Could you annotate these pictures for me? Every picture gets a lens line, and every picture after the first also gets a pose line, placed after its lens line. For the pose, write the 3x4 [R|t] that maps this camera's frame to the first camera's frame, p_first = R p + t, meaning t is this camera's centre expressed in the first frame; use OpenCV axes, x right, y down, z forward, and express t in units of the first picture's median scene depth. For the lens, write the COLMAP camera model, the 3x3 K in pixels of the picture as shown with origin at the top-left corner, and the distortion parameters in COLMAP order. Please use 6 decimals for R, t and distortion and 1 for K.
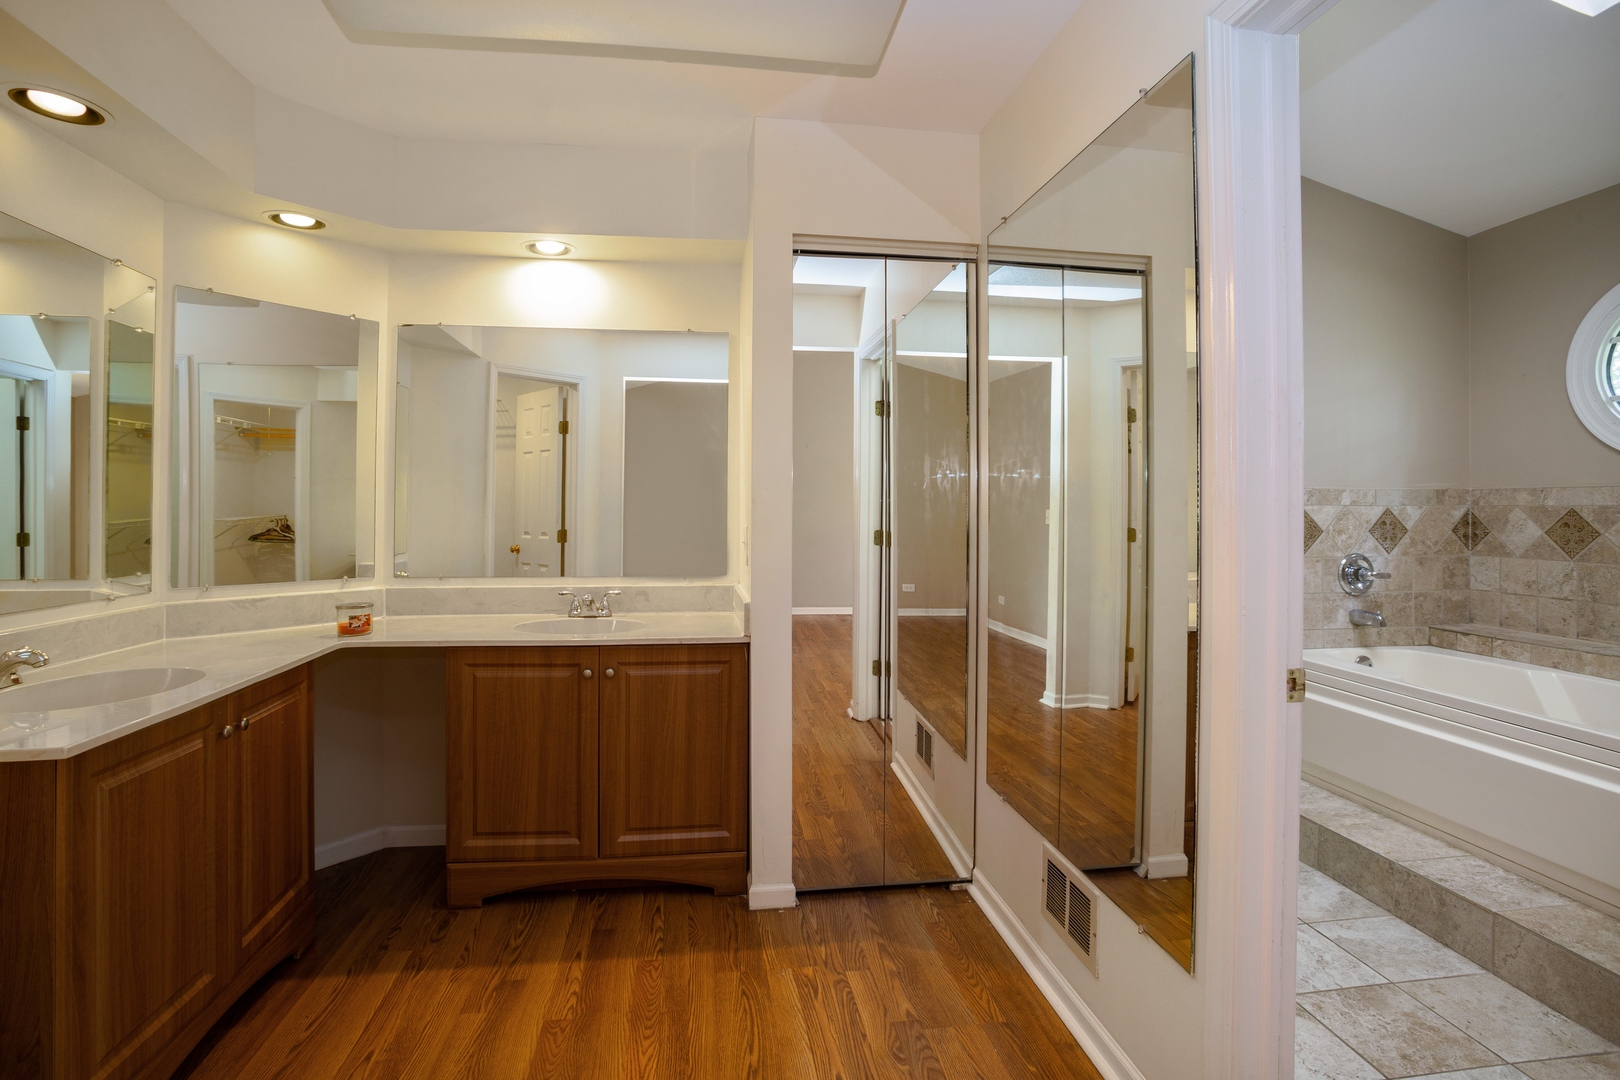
lens RADIAL K [[810.7, 0, 807.5], [0, 810.7, 502.9], [0, 0, 1]] dist [-0.043237, 0.013763]
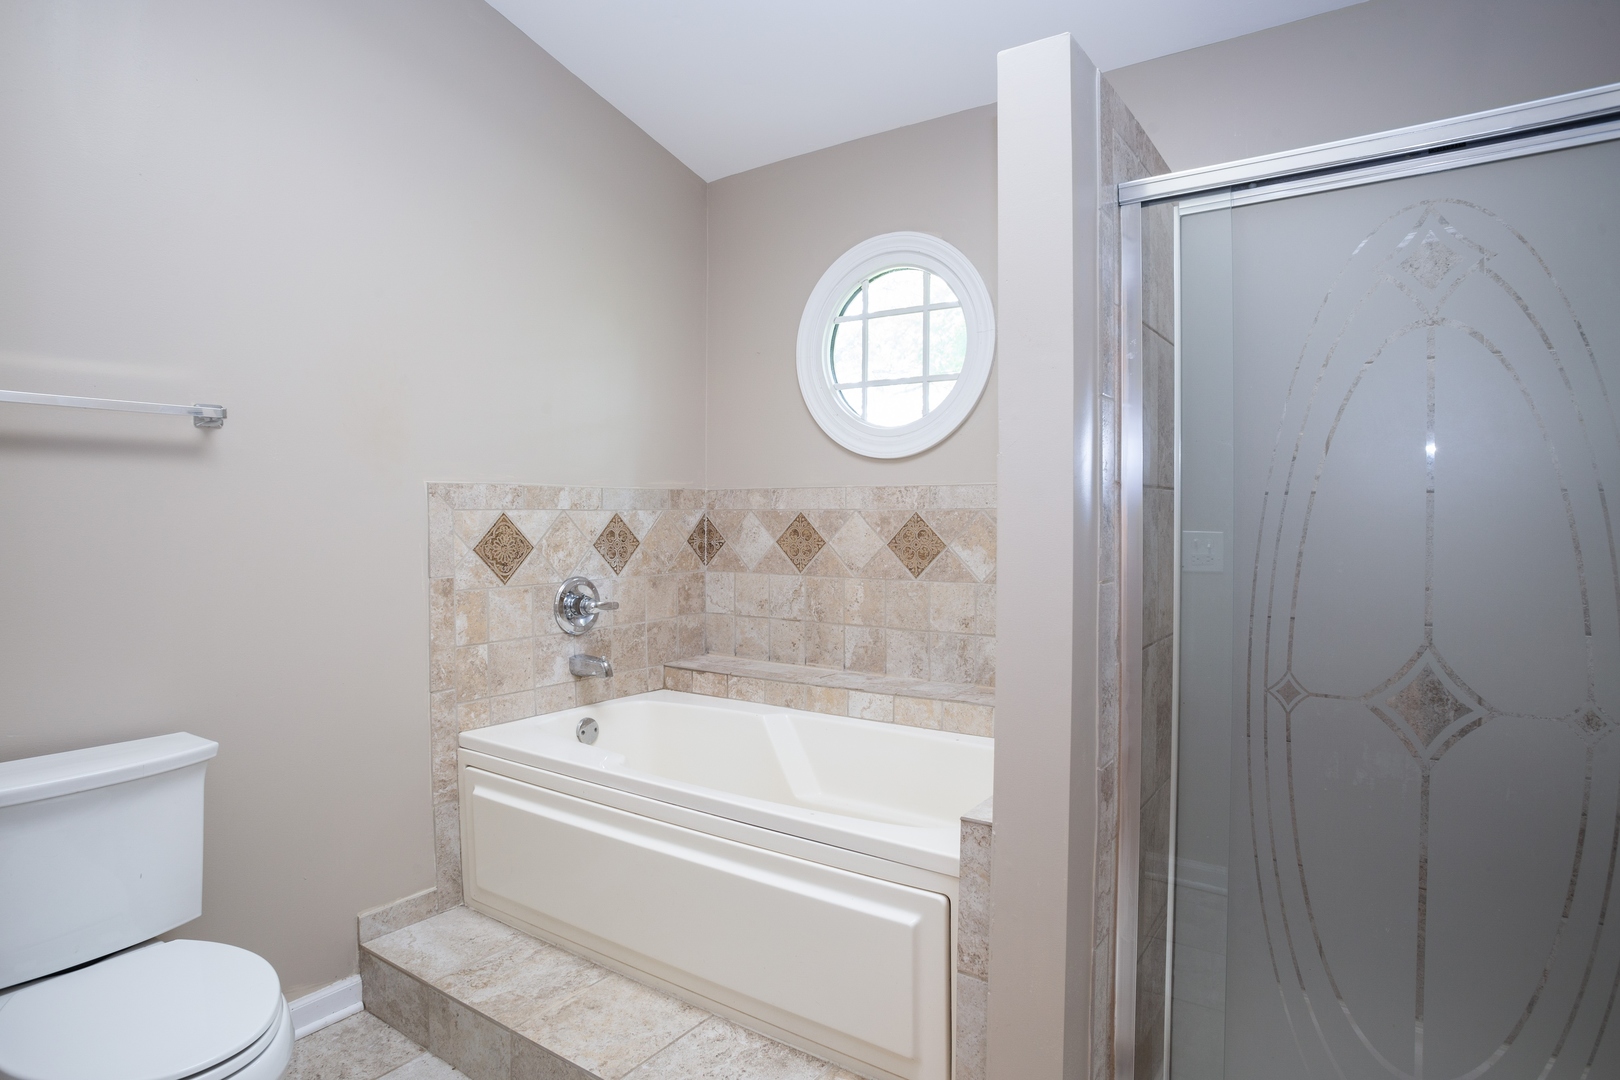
lens RADIAL K [[905.6, 0, 812.8], [0, 905.6, 530.2], [0, 0, 1]] dist [-0.004201, -0.000467]
pose [[0.687572, -0.016217, 0.725935, 0.257091], [-0.002085, 0.999702, 0.024307, 0.001589], [-0.726114, -0.018226, 0.687333, 0.303603]]
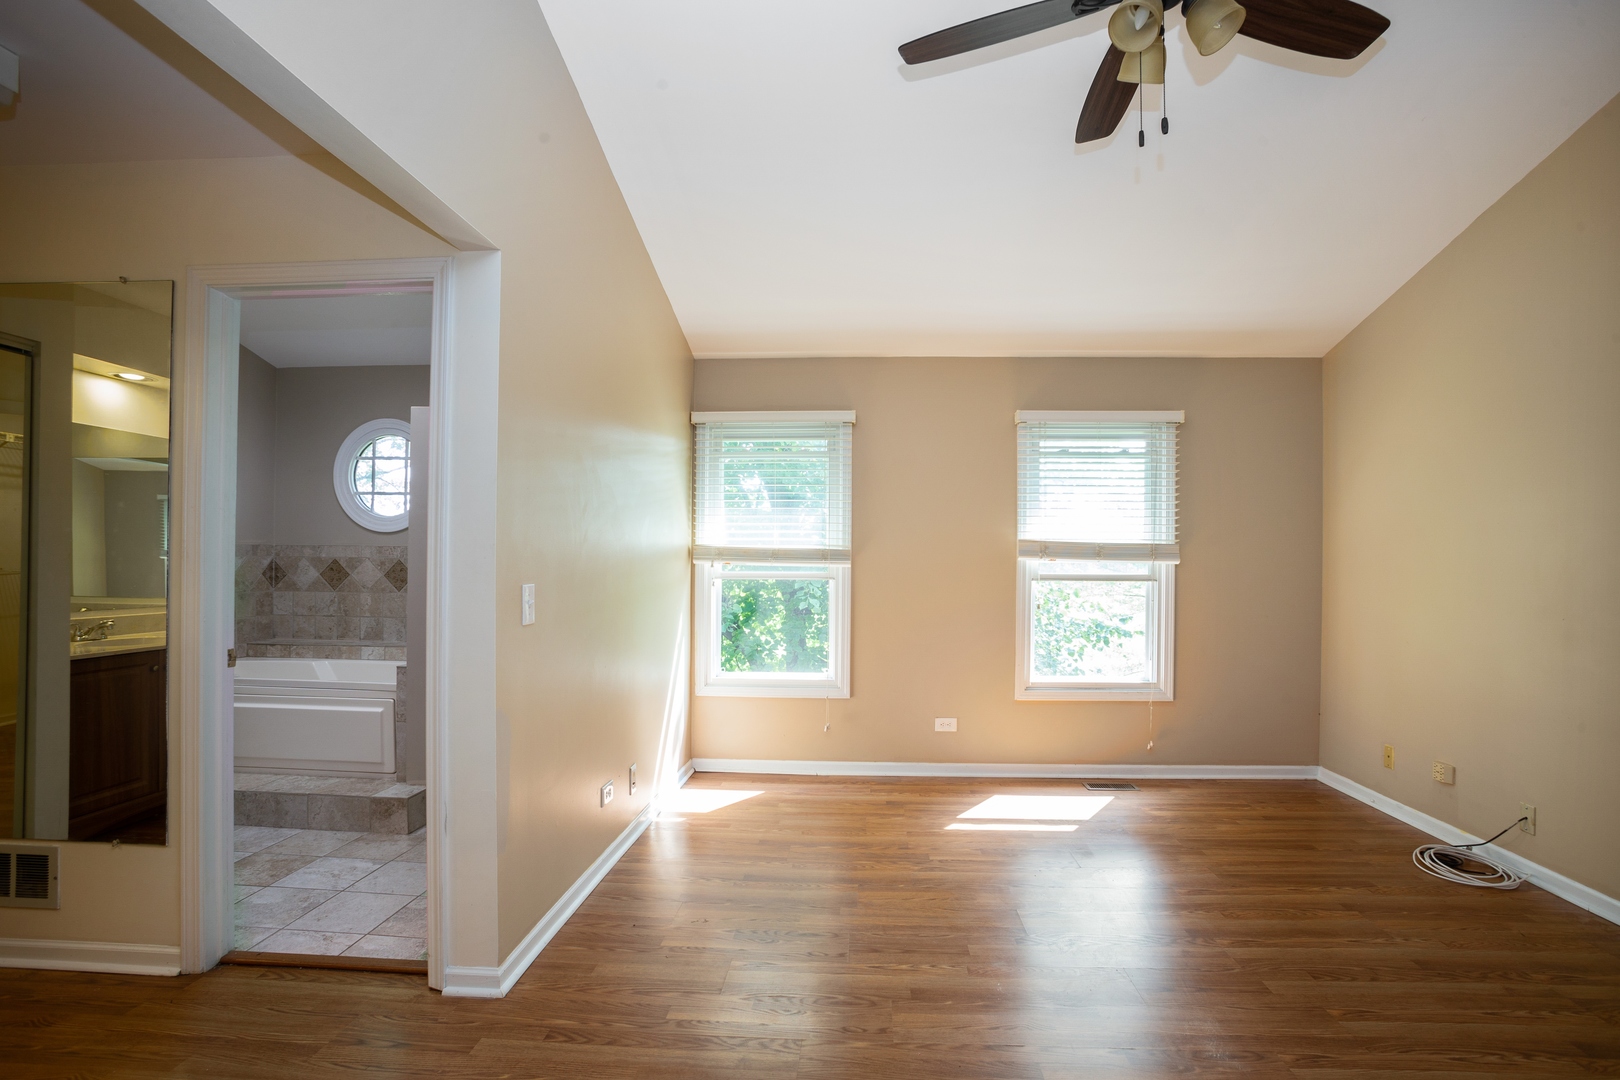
lens RADIAL K [[810.7, 0, 819.1], [0, 810.7, 563.3], [0, 0, 1]] dist [-0.043237, 0.013763]
pose [[0.228099, -0.006793, 0.973614, -0.373328], [-0.015786, 0.999818, 0.010674, -0.016488], [-0.973510, -0.017804, 0.227950, -0.317492]]
